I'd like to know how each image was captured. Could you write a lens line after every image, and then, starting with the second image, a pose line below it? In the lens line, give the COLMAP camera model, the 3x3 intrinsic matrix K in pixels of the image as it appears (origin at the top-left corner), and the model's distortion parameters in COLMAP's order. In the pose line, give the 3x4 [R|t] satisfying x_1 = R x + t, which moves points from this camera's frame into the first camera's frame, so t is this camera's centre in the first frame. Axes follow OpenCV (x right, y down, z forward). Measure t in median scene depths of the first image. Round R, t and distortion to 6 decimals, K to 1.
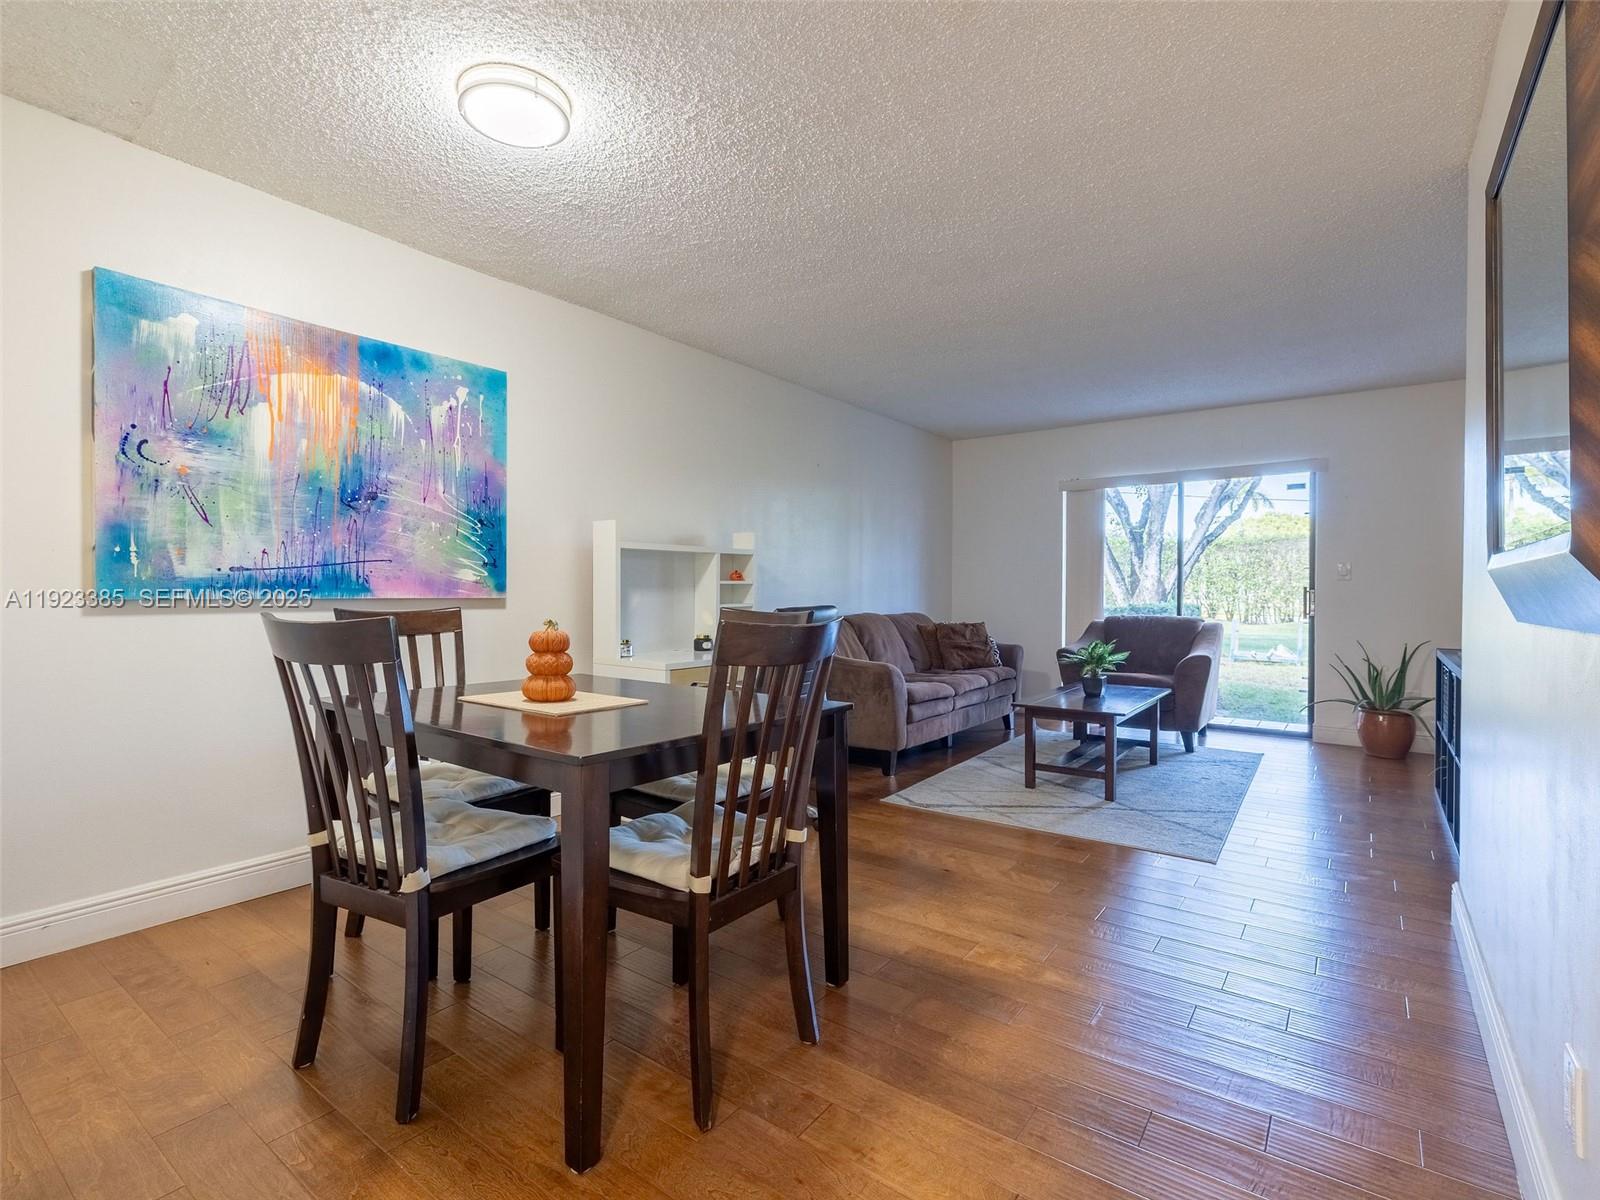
lens RADIAL K [[769.5, 0, 796.3], [0, 769.5, 594.2], [0, 0, 1]] dist [-0.009633, 0.005152]
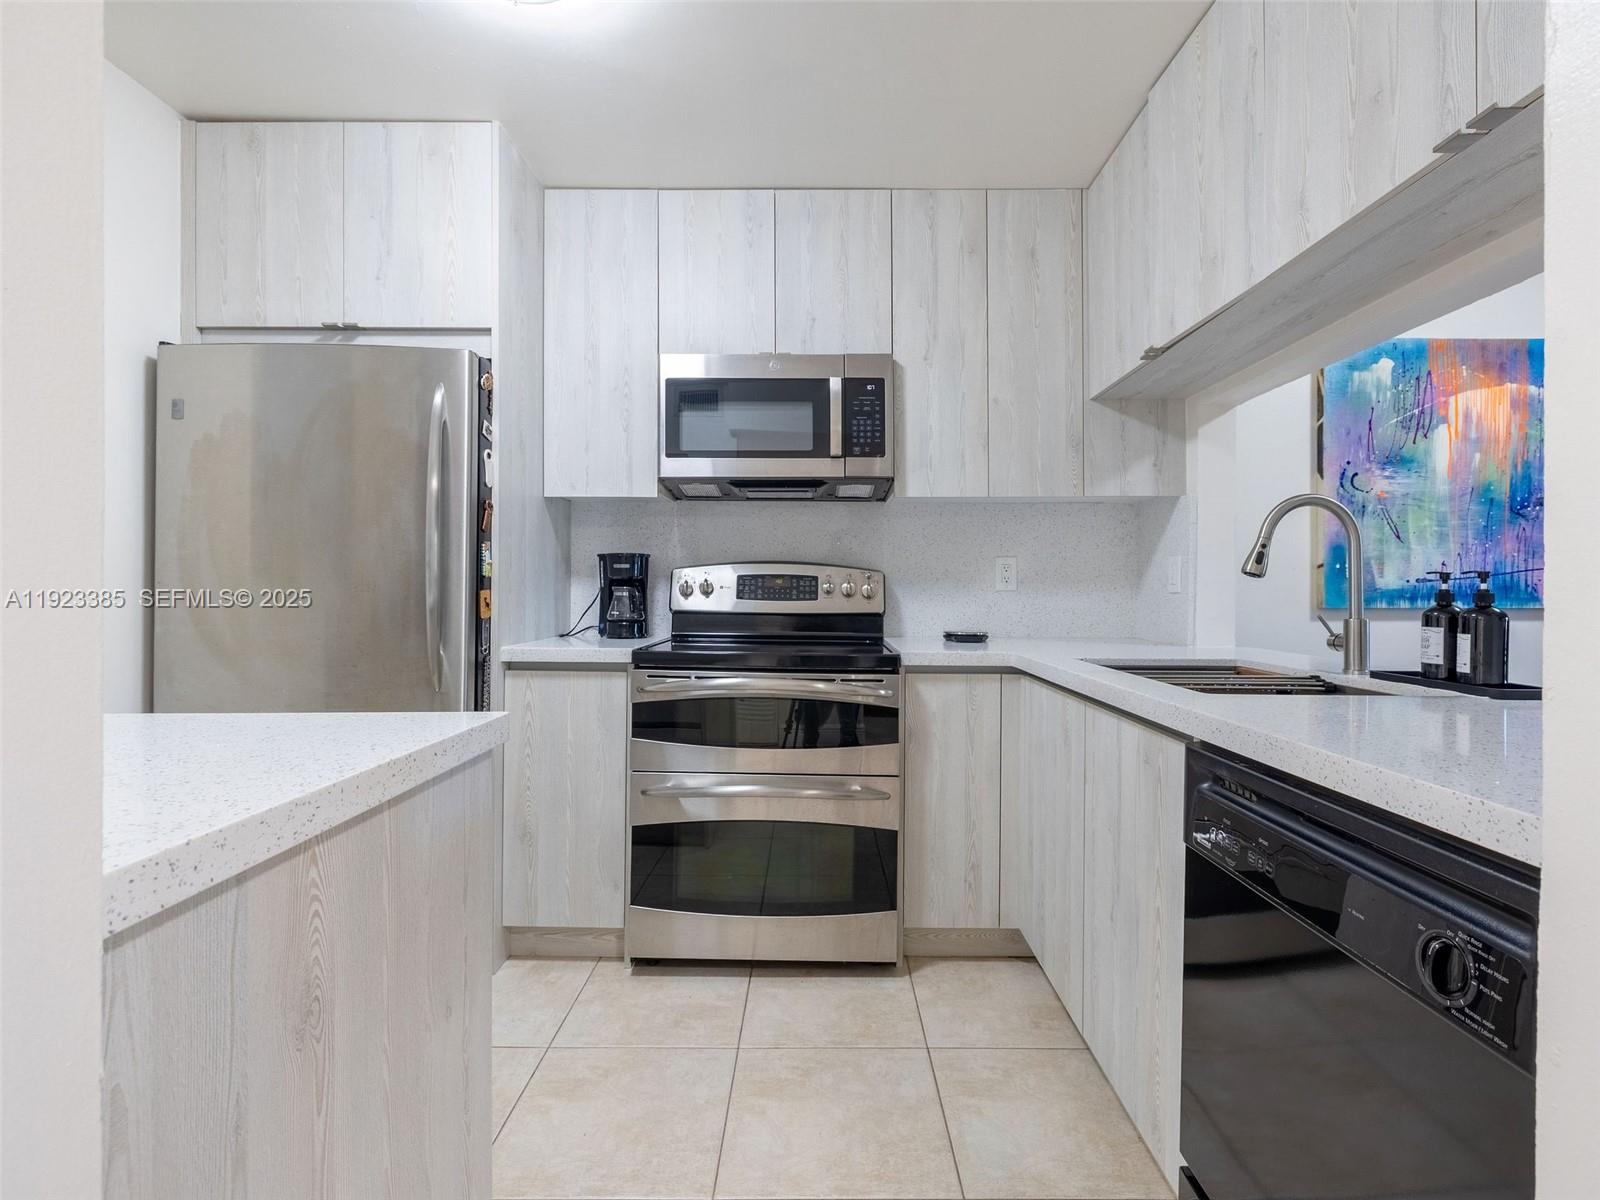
lens RADIAL K [[769.5, 0, 815.5], [0, 769.5, 589.5], [0, 0, 1]] dist [-0.009633, 0.005152]
pose [[0.589318, 0.000047, -0.807901, -0.324984], [-0.001939, 0.999997, -0.001356, -0.015442], [0.807899, 0.002365, 0.589317, -0.312664]]
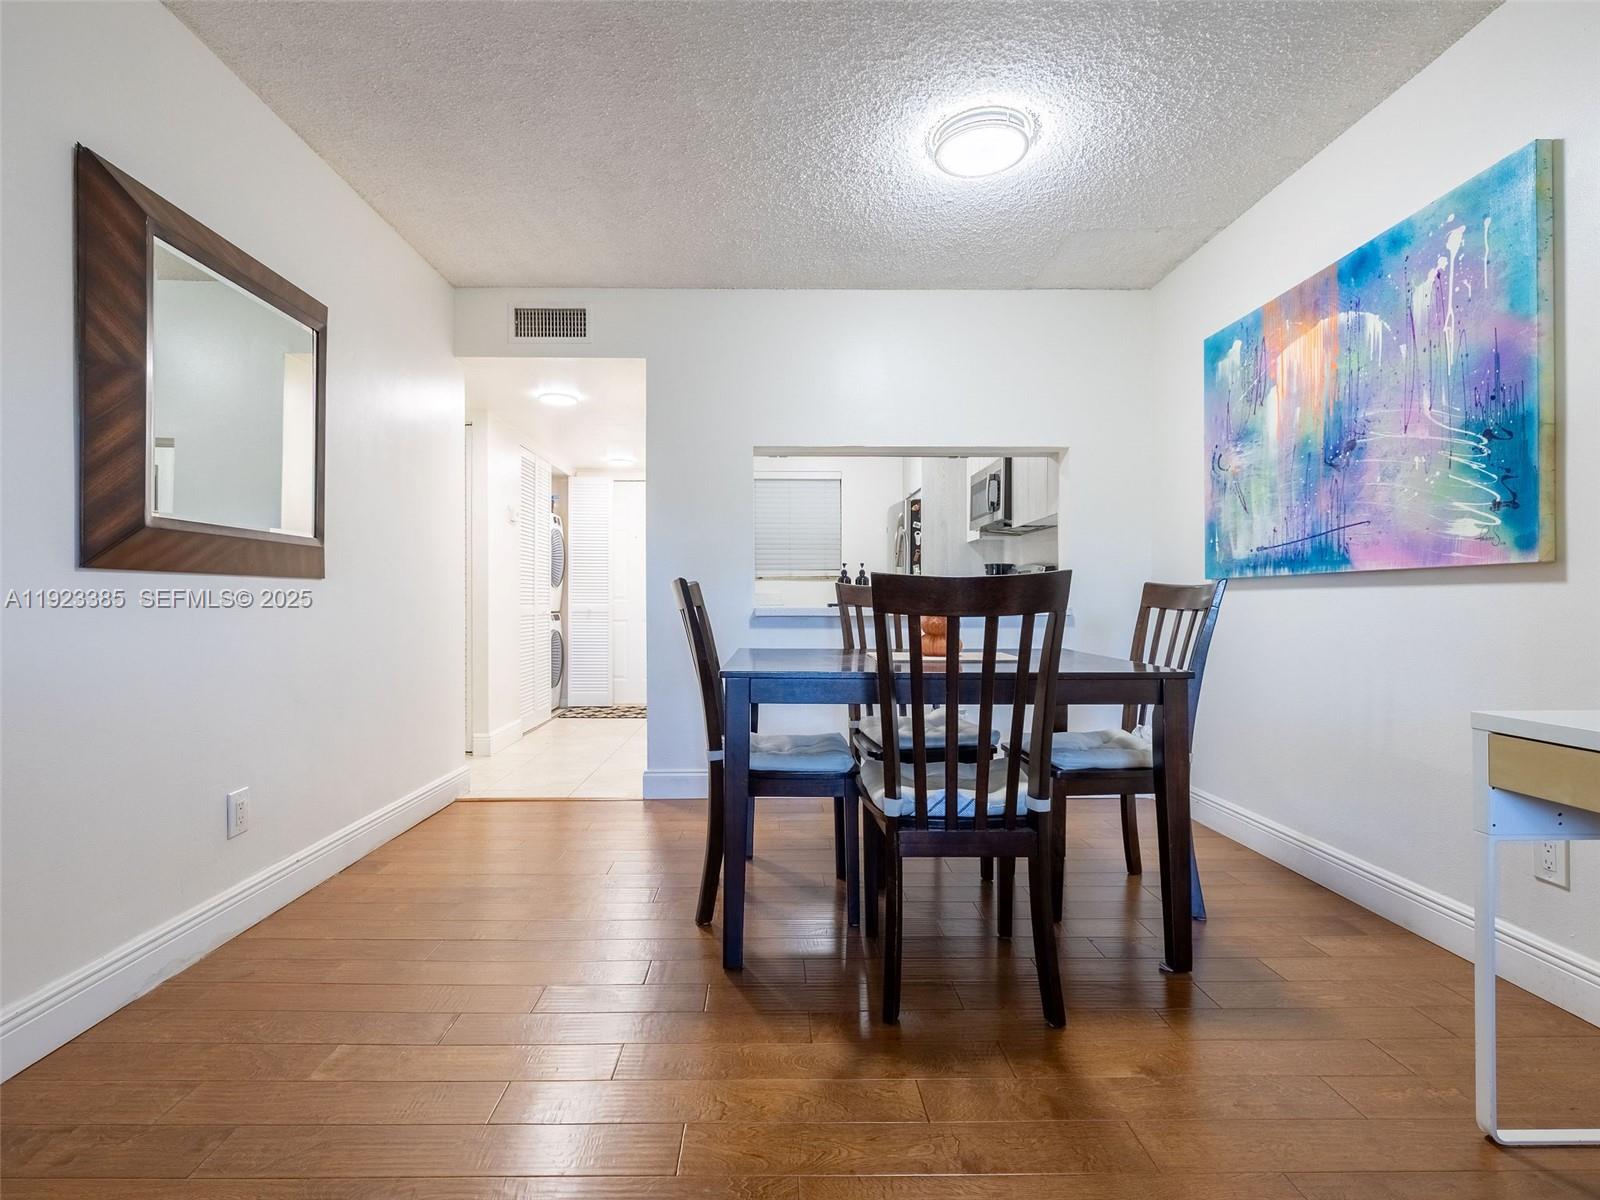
lens RADIAL K [[769.5, 0, 795.1], [0, 769.5, 602.1], [0, 0, 1]] dist [-0.009633, 0.005152]
pose [[-0.786947, -0.005803, -0.616994, 0.426879], [-0.006556, 0.999978, -0.001043, 0.044317], [0.616986, 0.003224, -0.786968, 1.325701]]
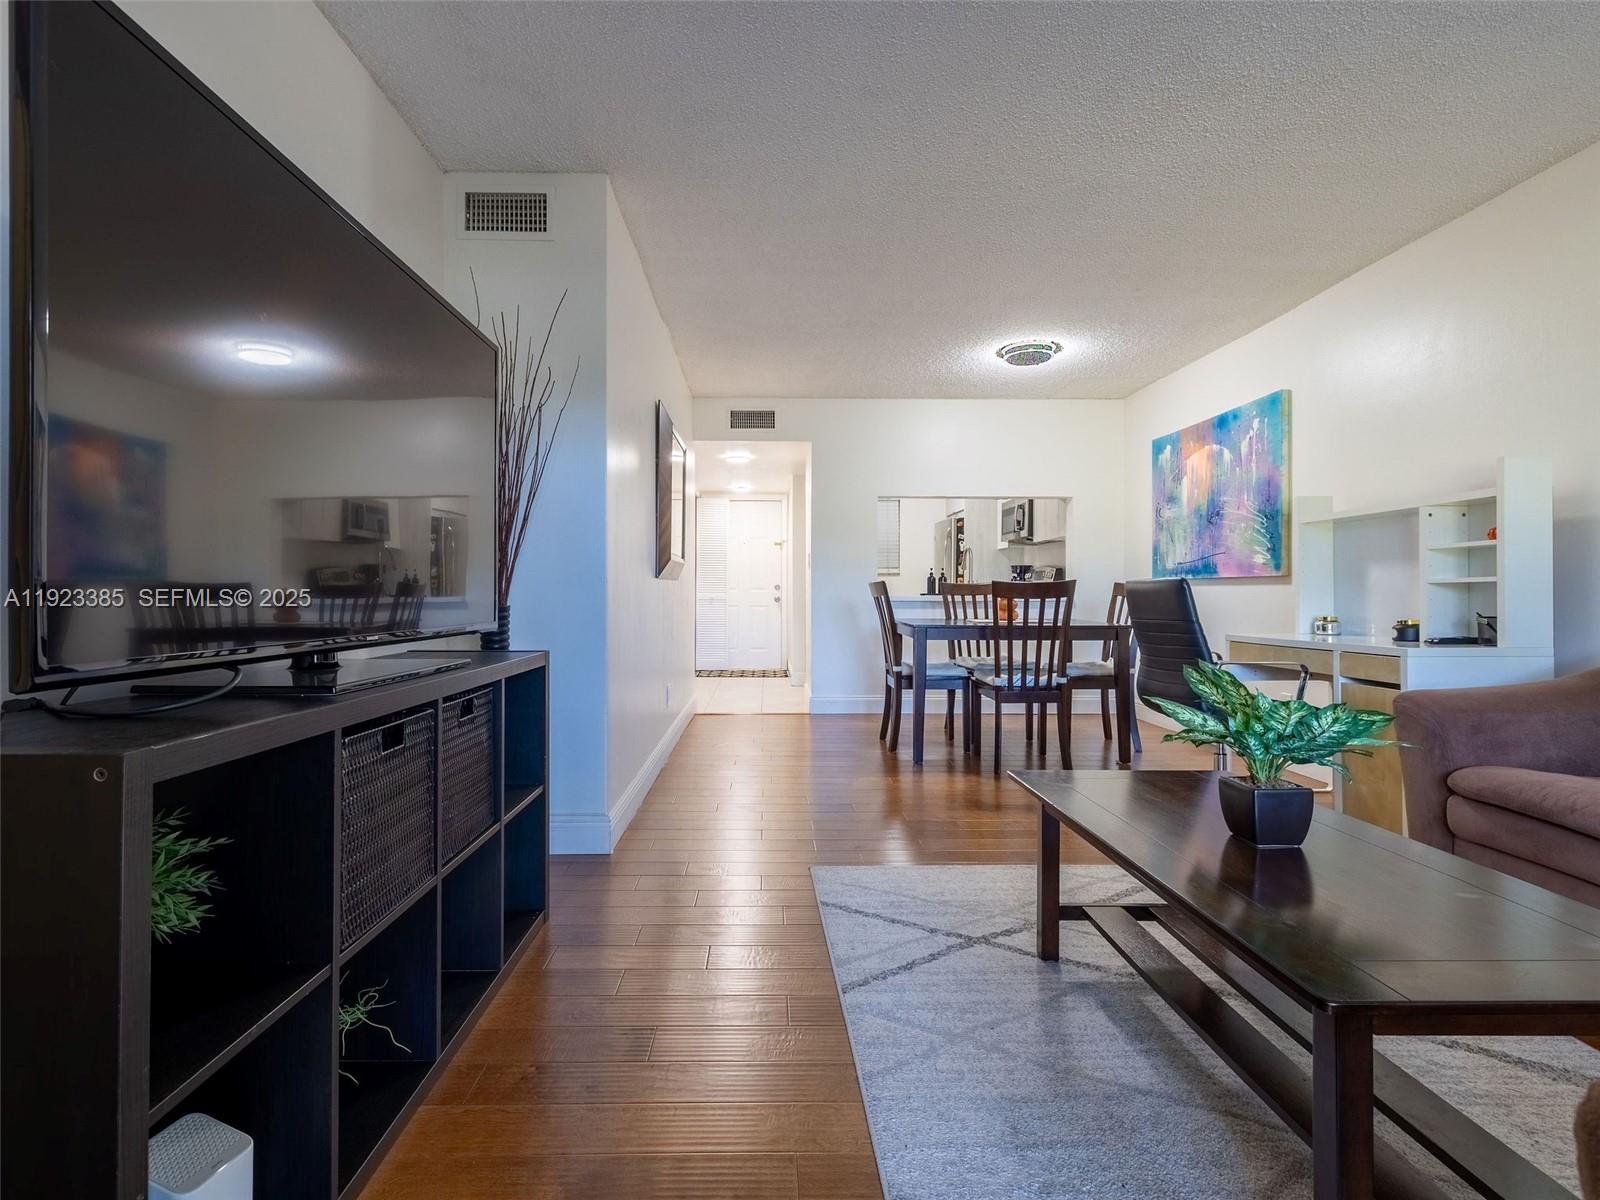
lens RADIAL K [[769.5, 0, 796.2], [0, 769.5, 595.7], [0, 0, 1]] dist [-0.009633, 0.005152]
pose [[-0.785341, -0.003631, -0.619053, 1.167365], [-0.007457, 0.999966, 0.003595, 0.045947], [0.619019, 0.007440, -0.785341, 1.778621]]
